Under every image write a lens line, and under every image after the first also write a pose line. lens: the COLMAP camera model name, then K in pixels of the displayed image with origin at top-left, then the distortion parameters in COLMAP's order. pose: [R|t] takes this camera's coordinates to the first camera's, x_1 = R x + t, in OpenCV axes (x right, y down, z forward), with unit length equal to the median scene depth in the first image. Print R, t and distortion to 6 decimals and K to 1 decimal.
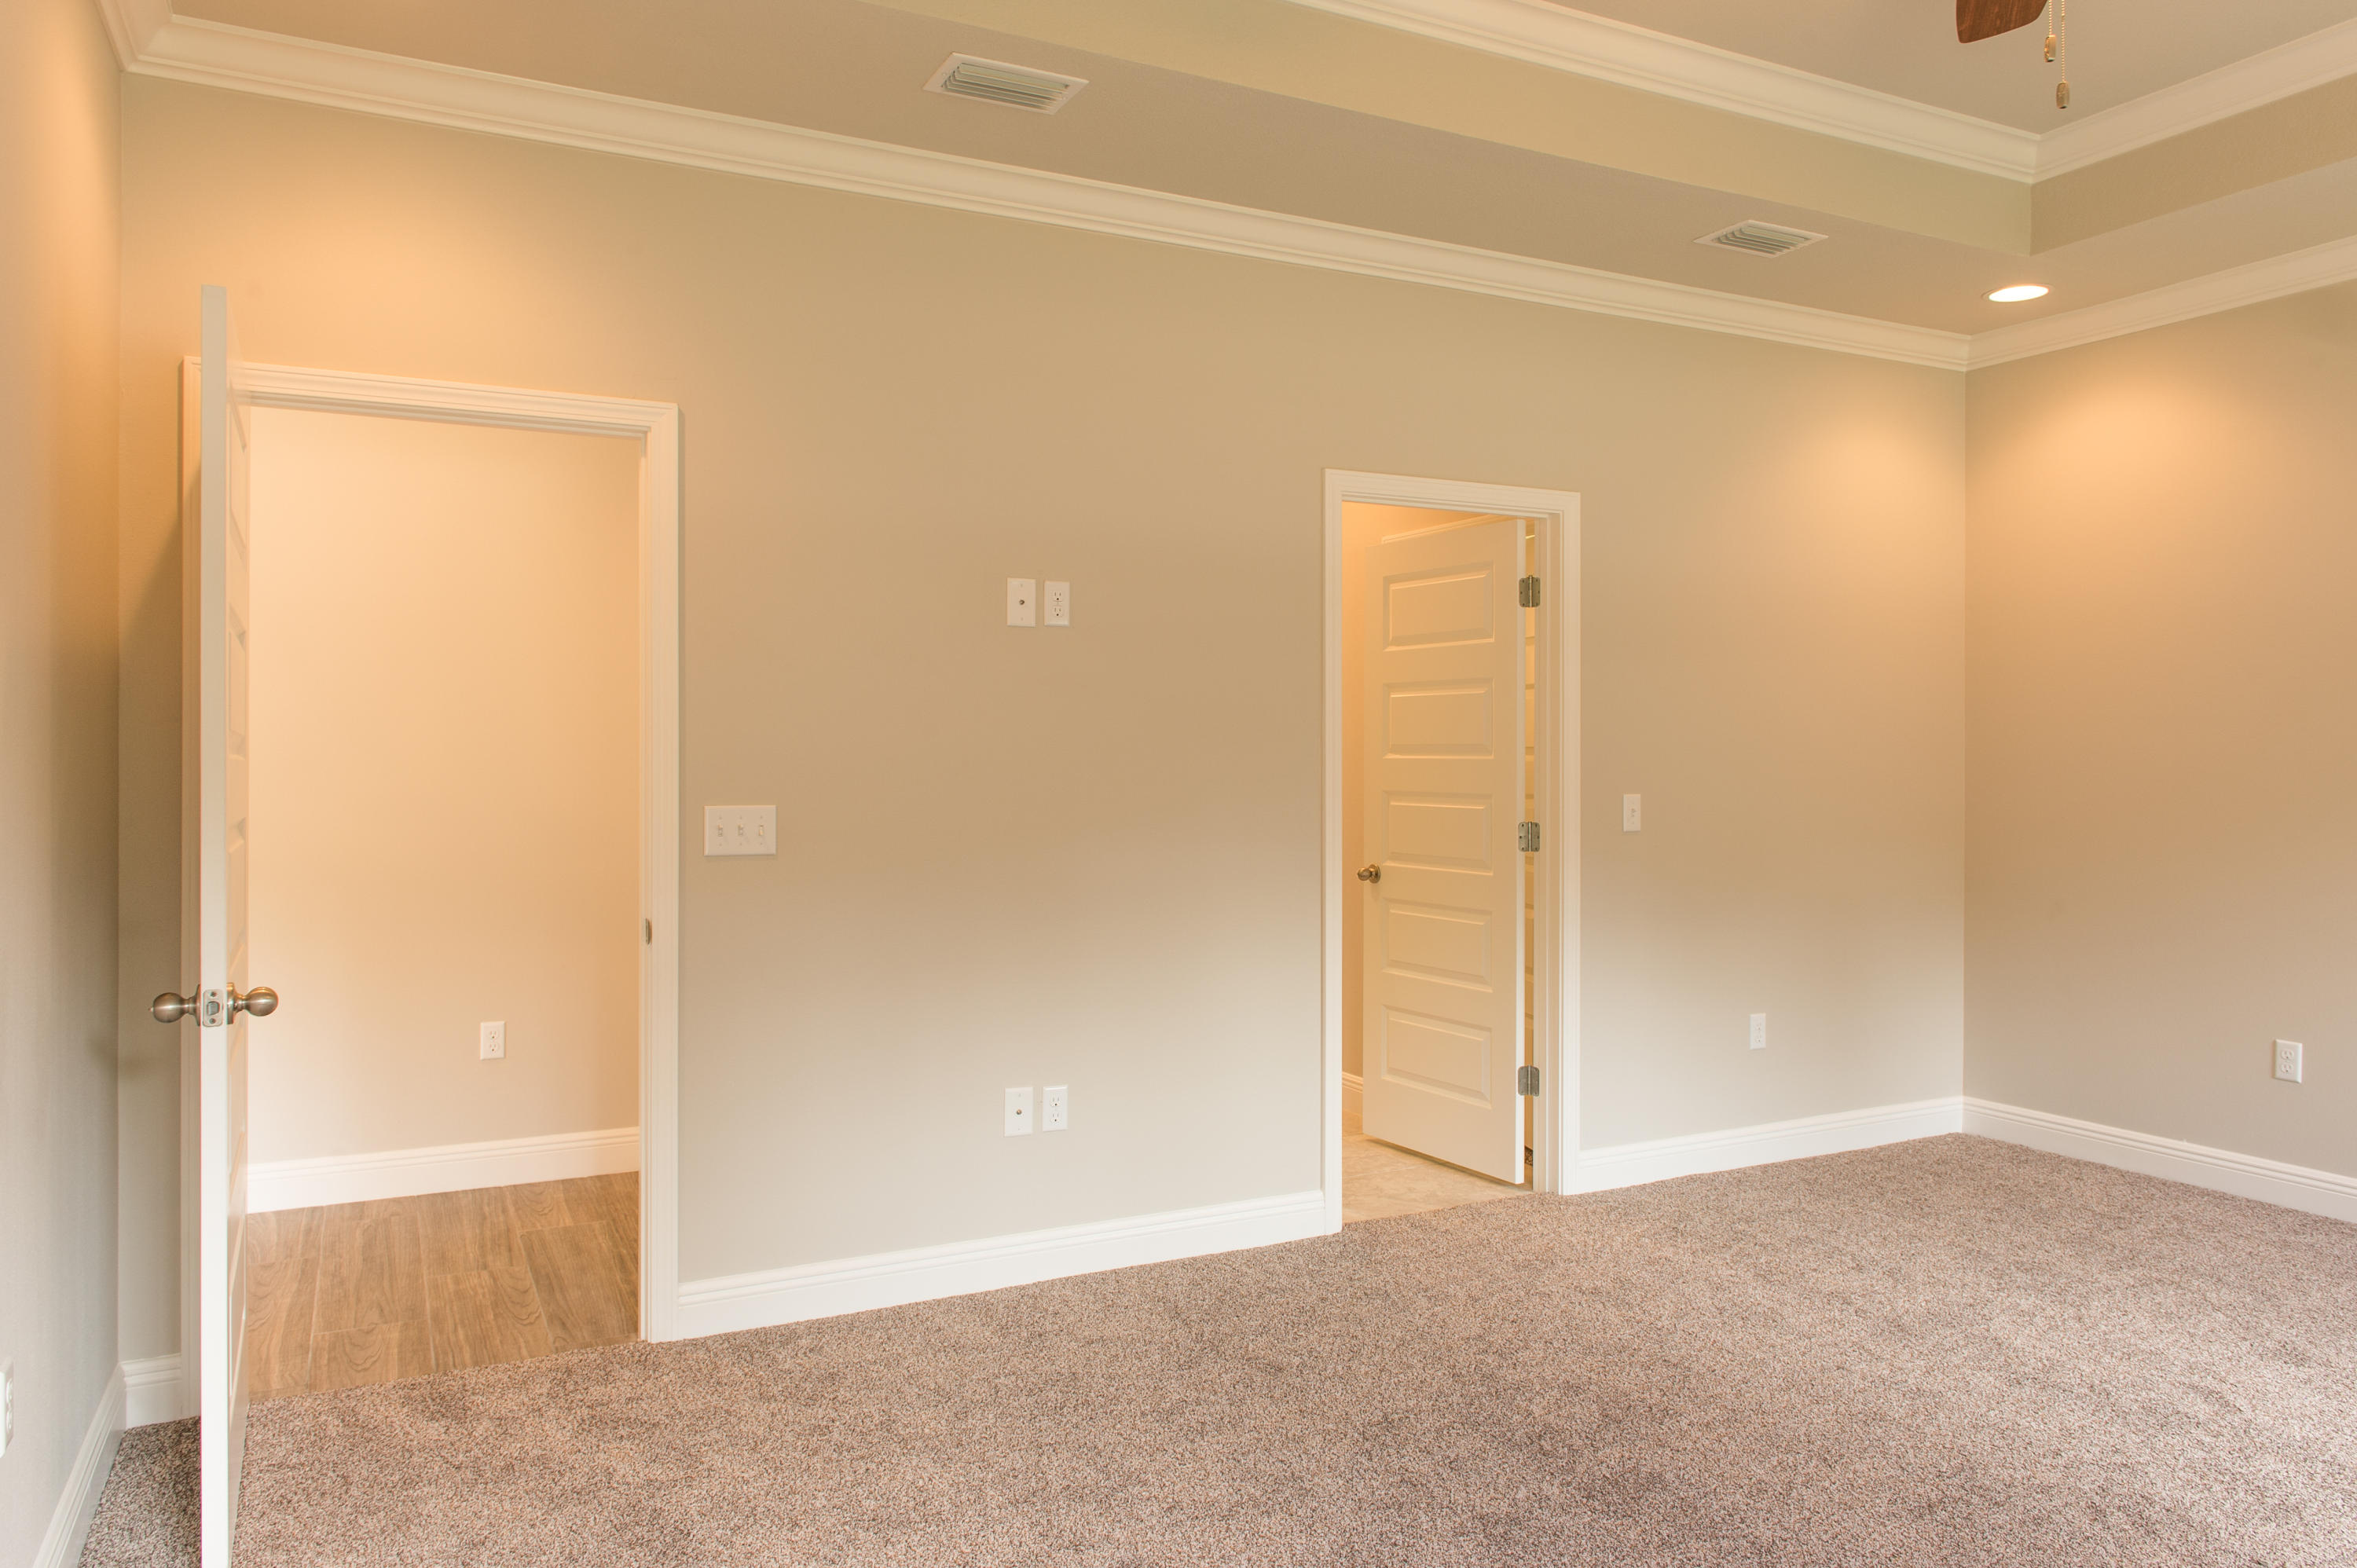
lens RADIAL K [[1593.5, 0, 1173.6], [0, 1593.5, 772.3], [0, 0, 1]] dist [-0.002010, -0.006678]
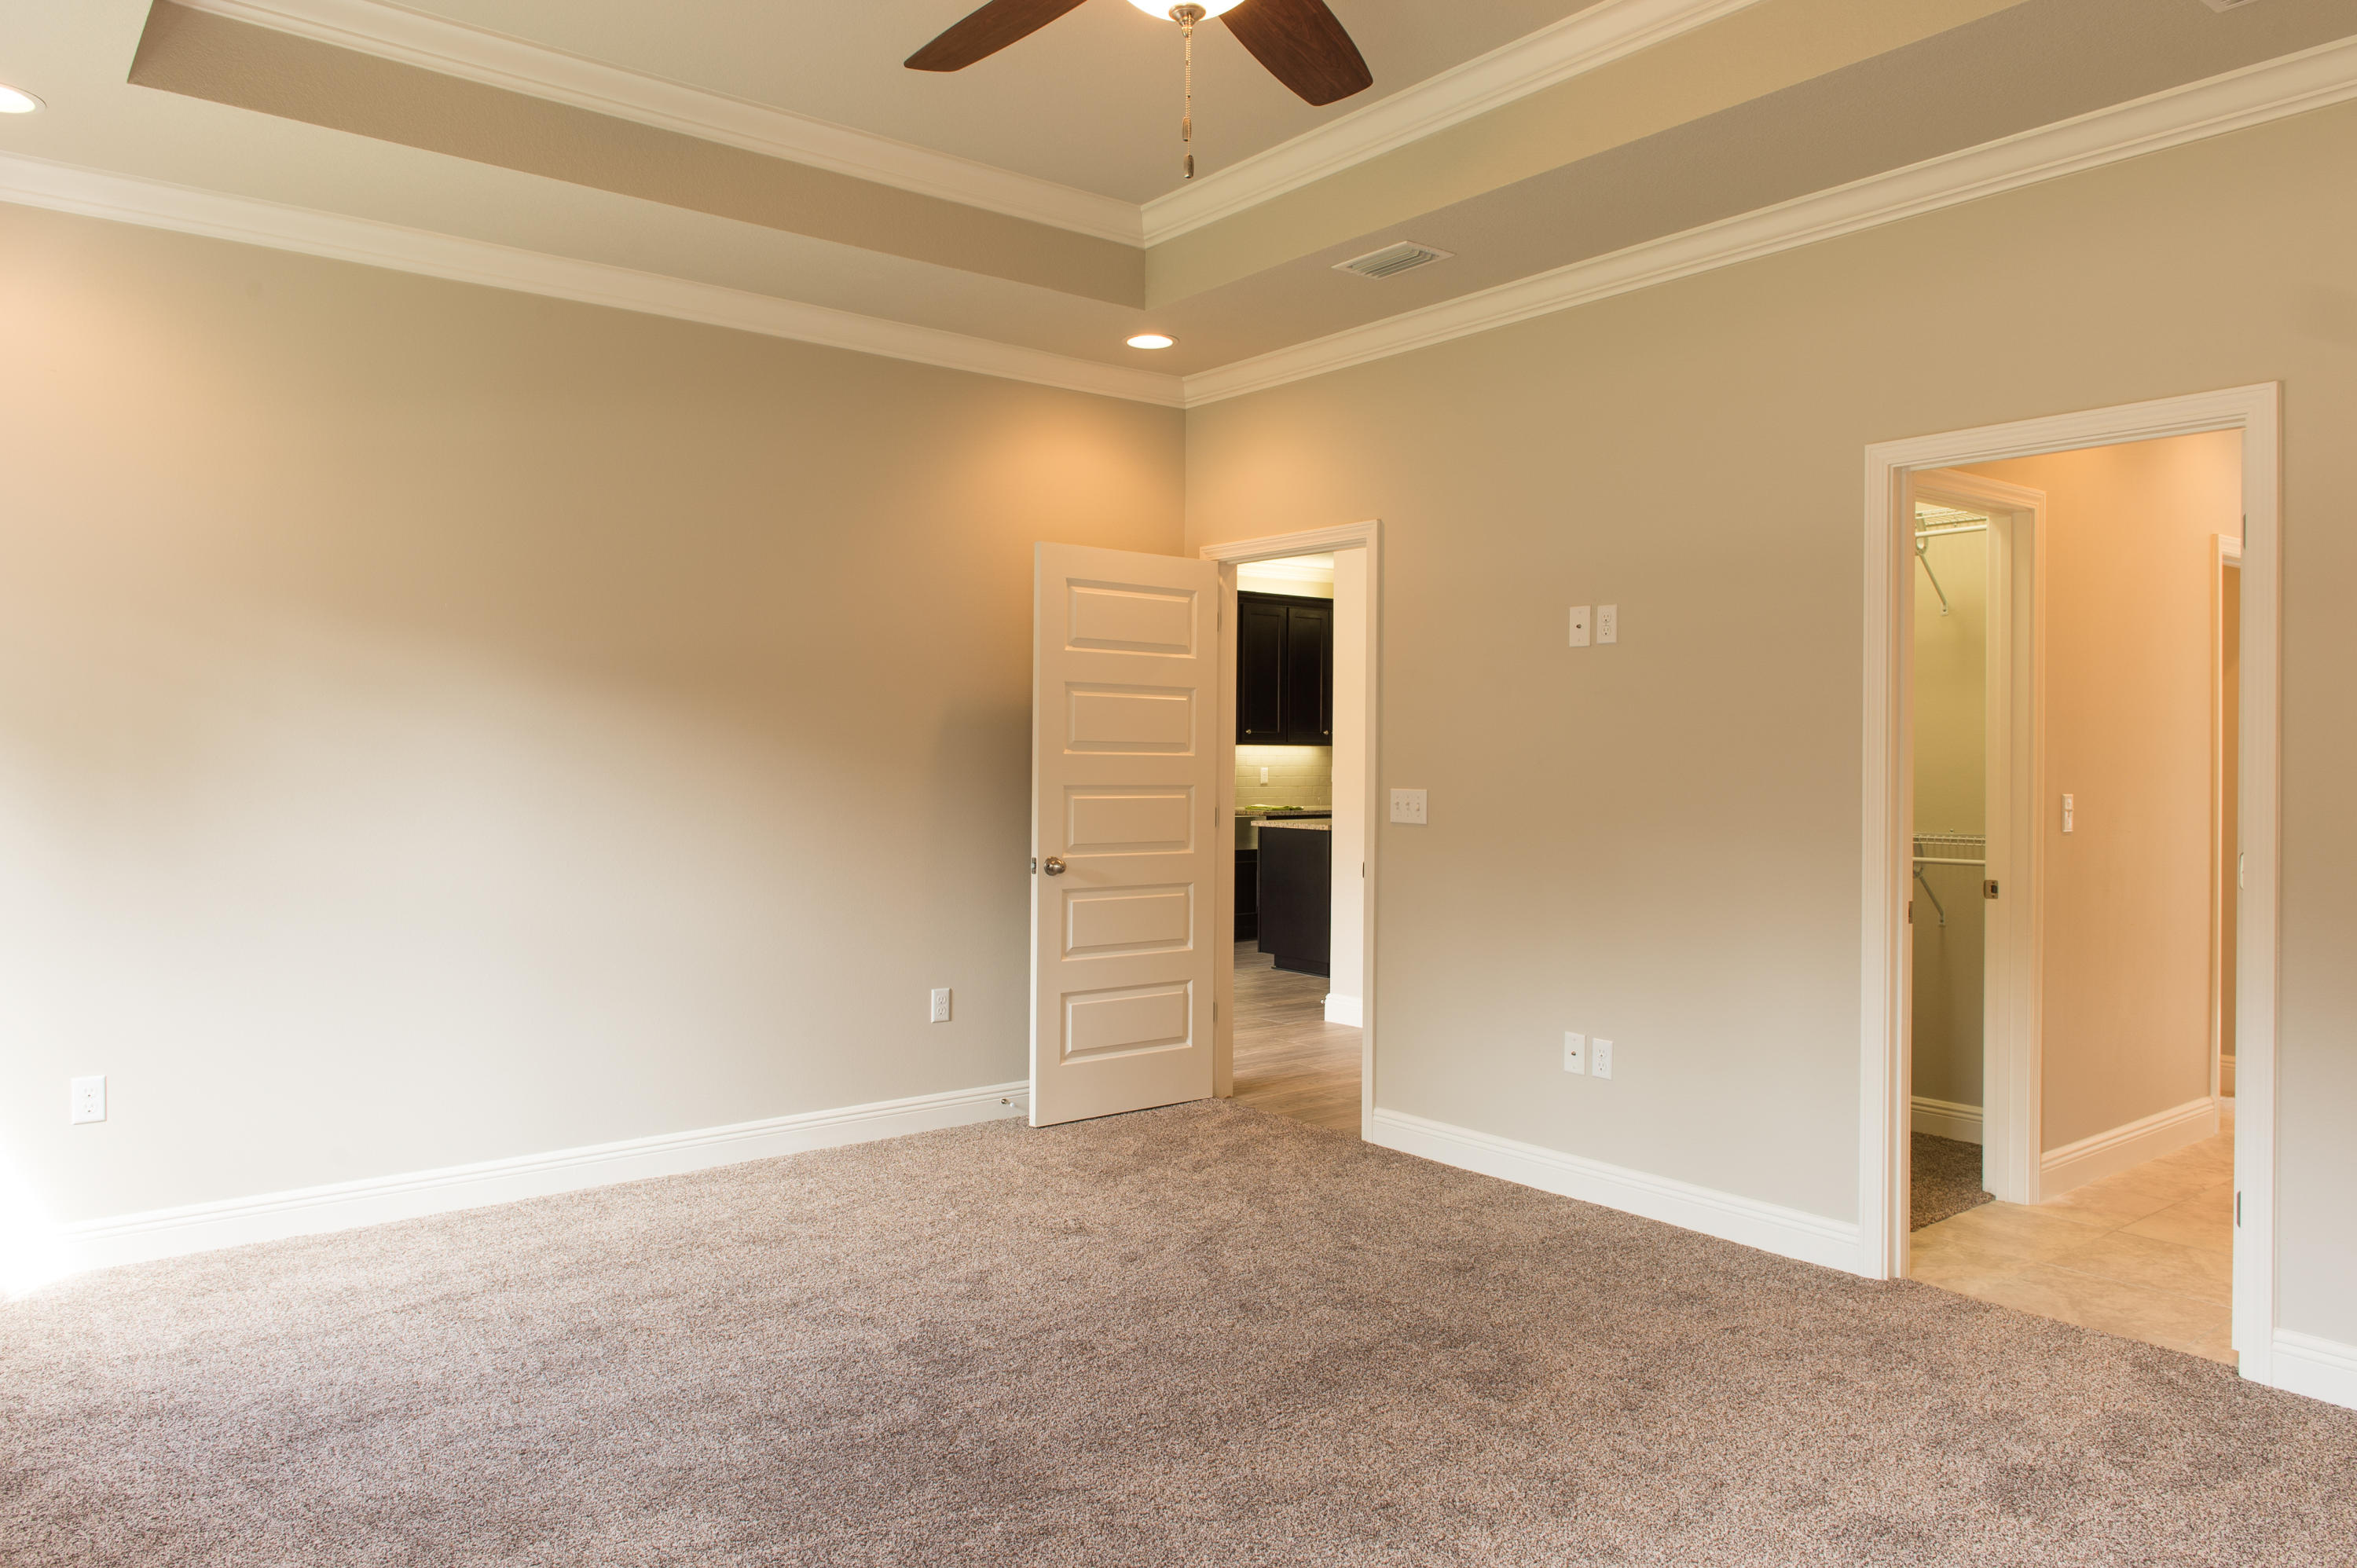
lens RADIAL K [[1593.5, 0, 1172.5], [0, 1593.5, 777.6], [0, 0, 1]] dist [-0.002010, -0.006678]
pose [[0.193999, 0.017354, -0.980848, 1.010939], [-0.012769, 0.999803, 0.015163, -0.007942], [0.980919, 0.009583, 0.194183, 0.469745]]
